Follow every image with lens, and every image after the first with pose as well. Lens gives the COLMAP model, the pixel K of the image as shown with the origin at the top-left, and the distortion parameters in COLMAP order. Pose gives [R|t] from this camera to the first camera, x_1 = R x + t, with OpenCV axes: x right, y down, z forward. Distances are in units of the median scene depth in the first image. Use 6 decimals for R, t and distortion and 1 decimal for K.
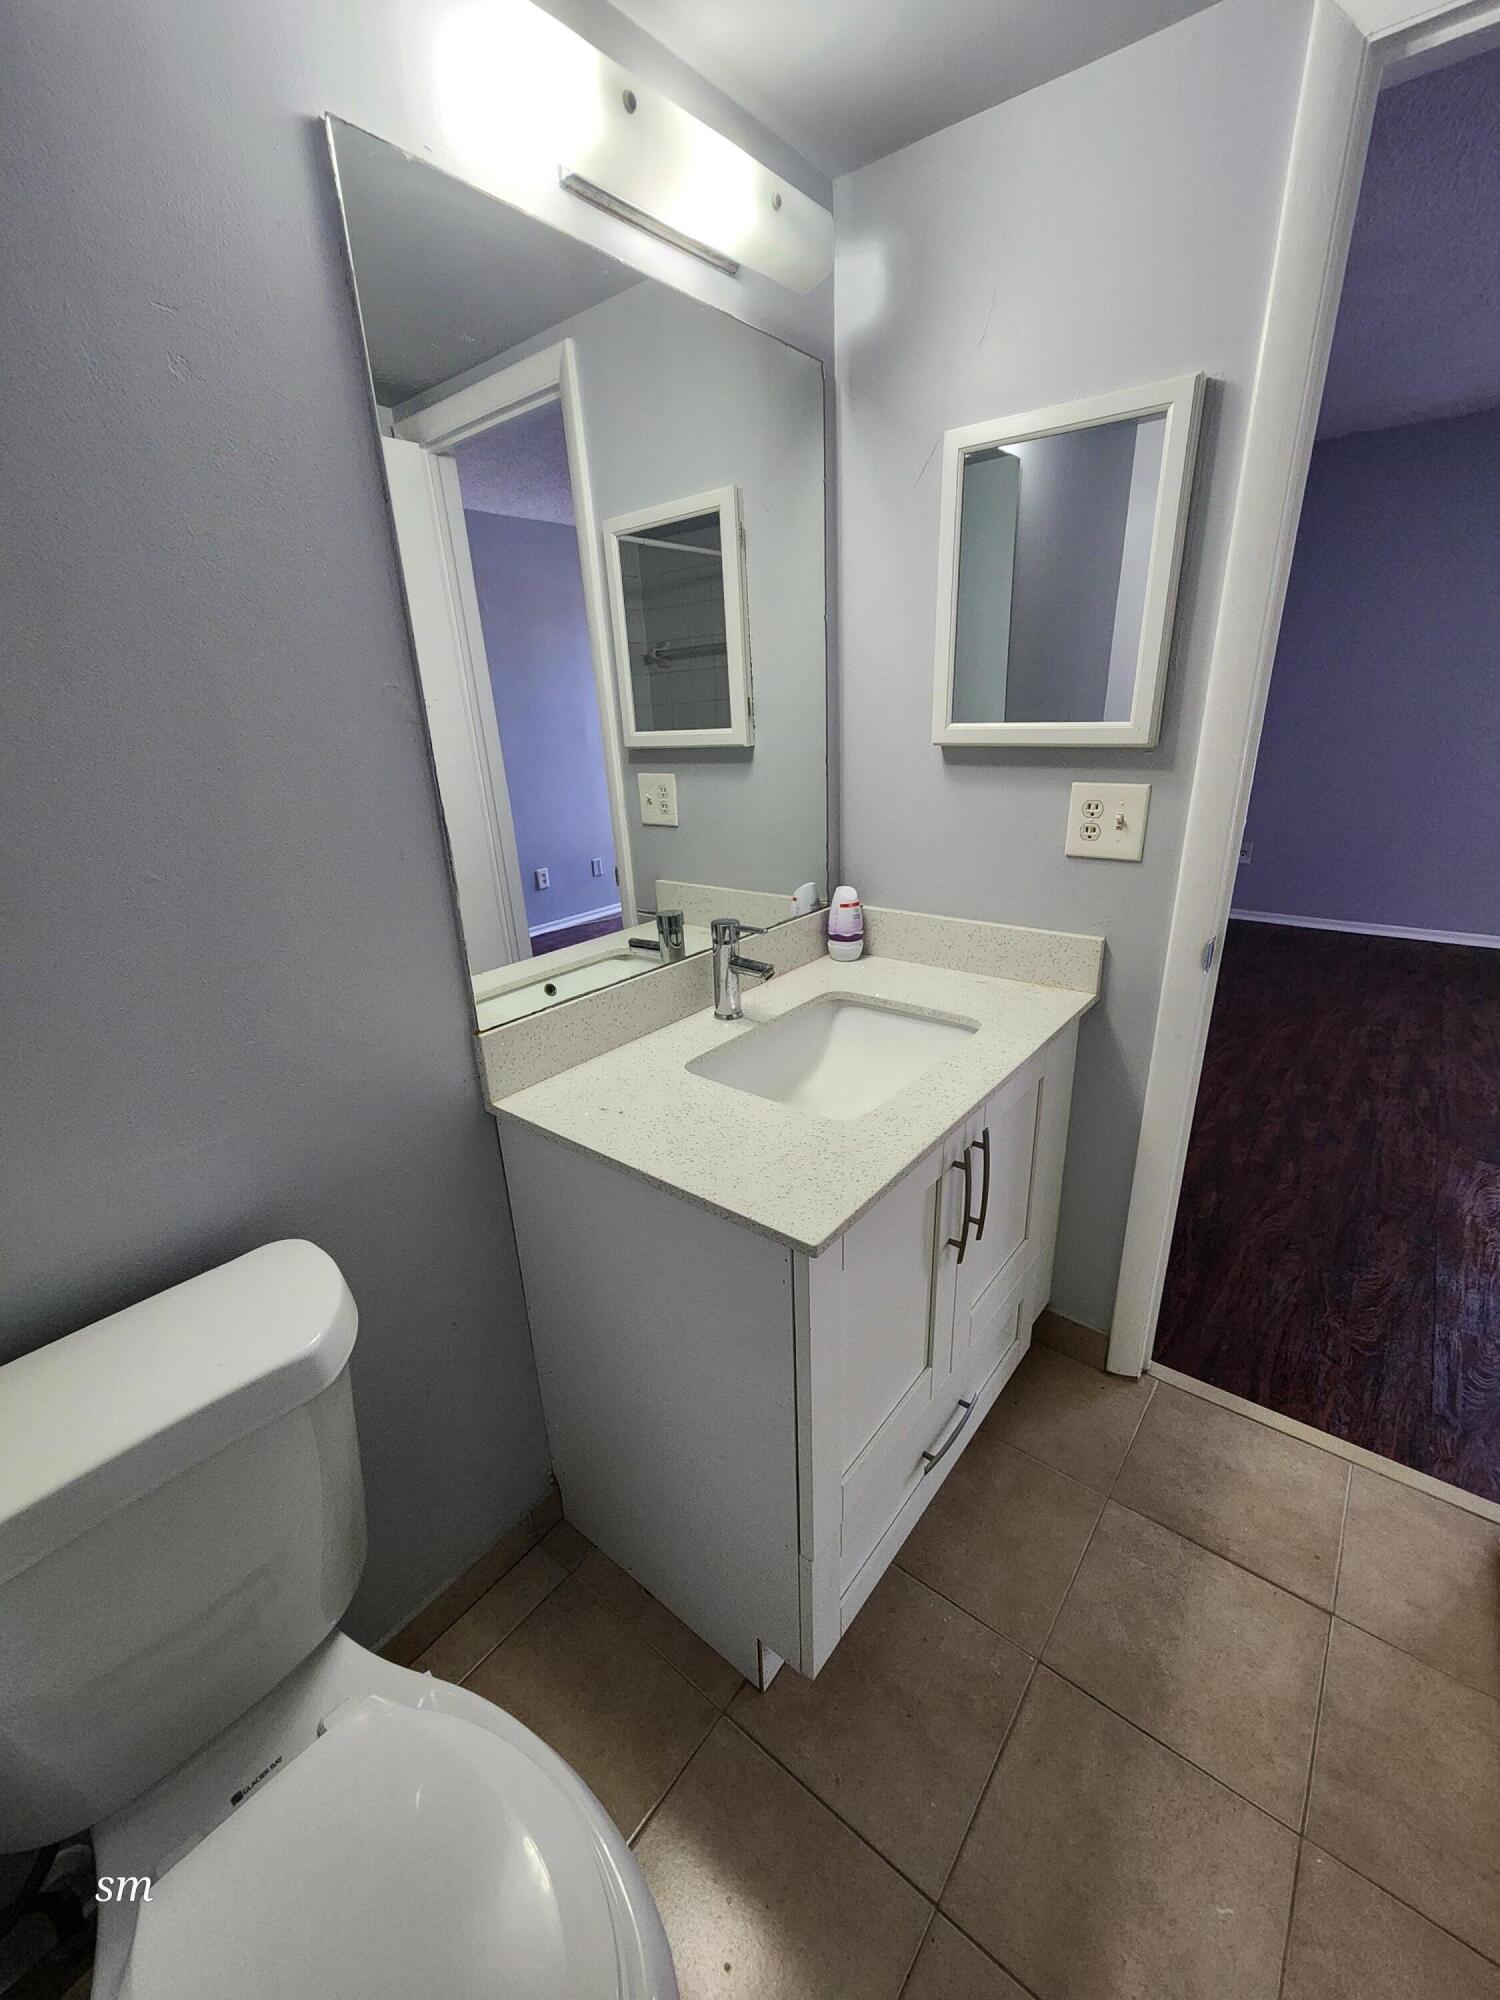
lens RADIAL K [[813.7, 0, 741.4], [0, 813.7, 1005.4], [0, 0, 1]] dist [0.001370, -0.000665]
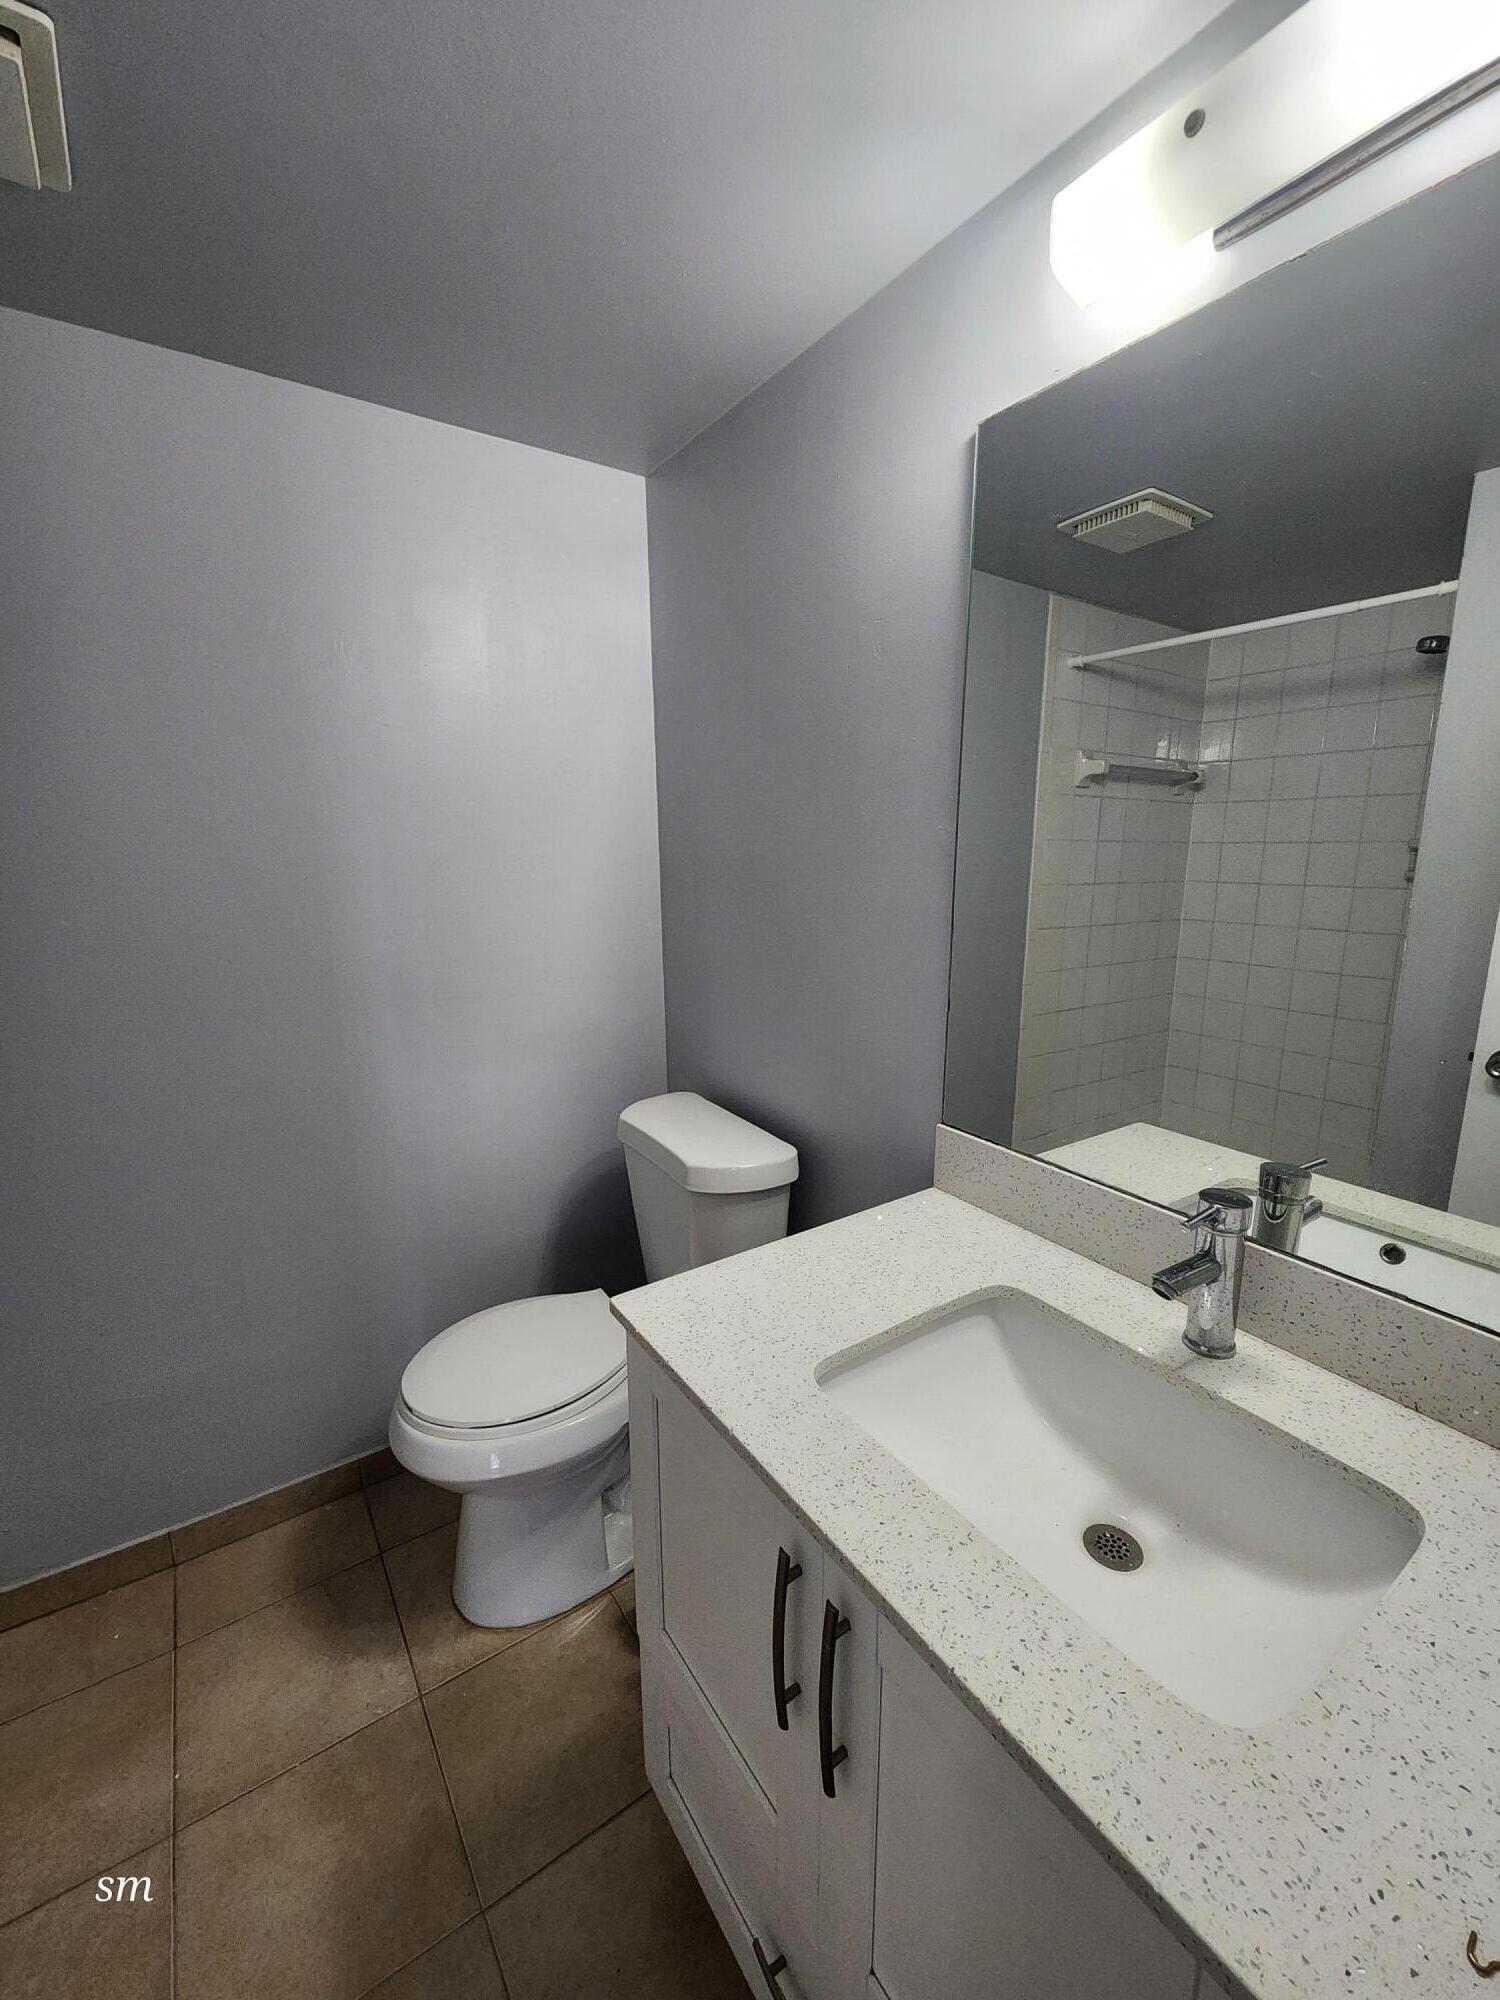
lens RADIAL K [[813.7, 0, 741.6], [0, 813.7, 1000.2], [0, 0, 1]] dist [0.001370, -0.000665]
pose [[-0.284462, 0.229827, -0.930731, 0.654866], [-0.319755, 0.892502, 0.318114, -0.331832], [0.903791, 0.388098, -0.180395, 0.768116]]
